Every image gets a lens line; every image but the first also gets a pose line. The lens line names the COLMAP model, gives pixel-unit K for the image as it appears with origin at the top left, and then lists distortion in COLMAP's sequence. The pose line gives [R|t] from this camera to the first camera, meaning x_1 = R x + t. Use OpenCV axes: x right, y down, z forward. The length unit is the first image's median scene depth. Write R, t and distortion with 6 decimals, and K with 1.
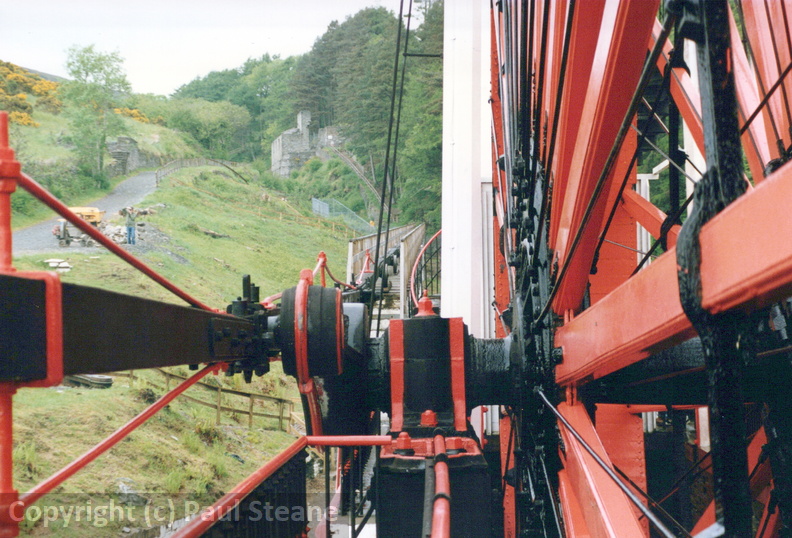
lens RADIAL K [[1347.2, 0, 396.0], [0, 1347.2, 268.6], [0, 0, 1]] dist [0.017956, 0.000000]
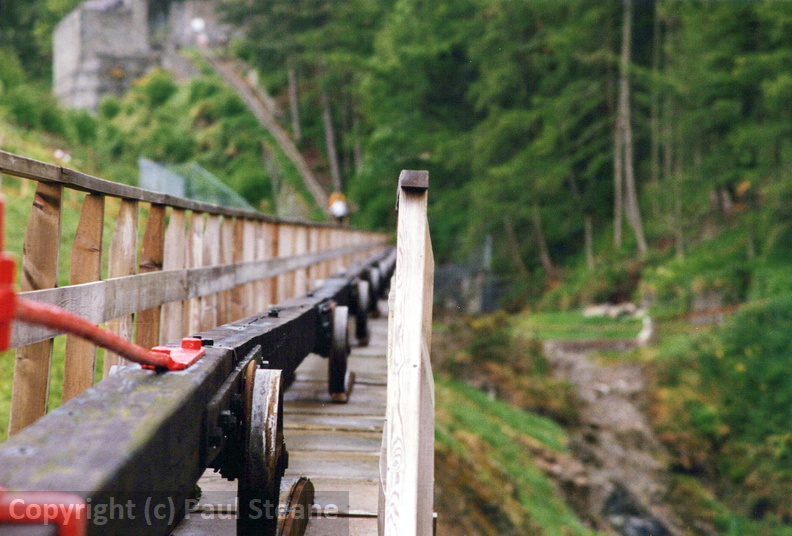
lens RADIAL K [[1347.2, 0, 396.0], [0, 1347.2, 267.8], [0, 0, 1]] dist [0.017956, 0.000000]
pose [[0.998091, 0.045743, 0.041499, -0.000619], [-0.043930, 0.998082, -0.043607, -0.005296], [-0.043414, 0.041701, 0.998186, 0.574898]]
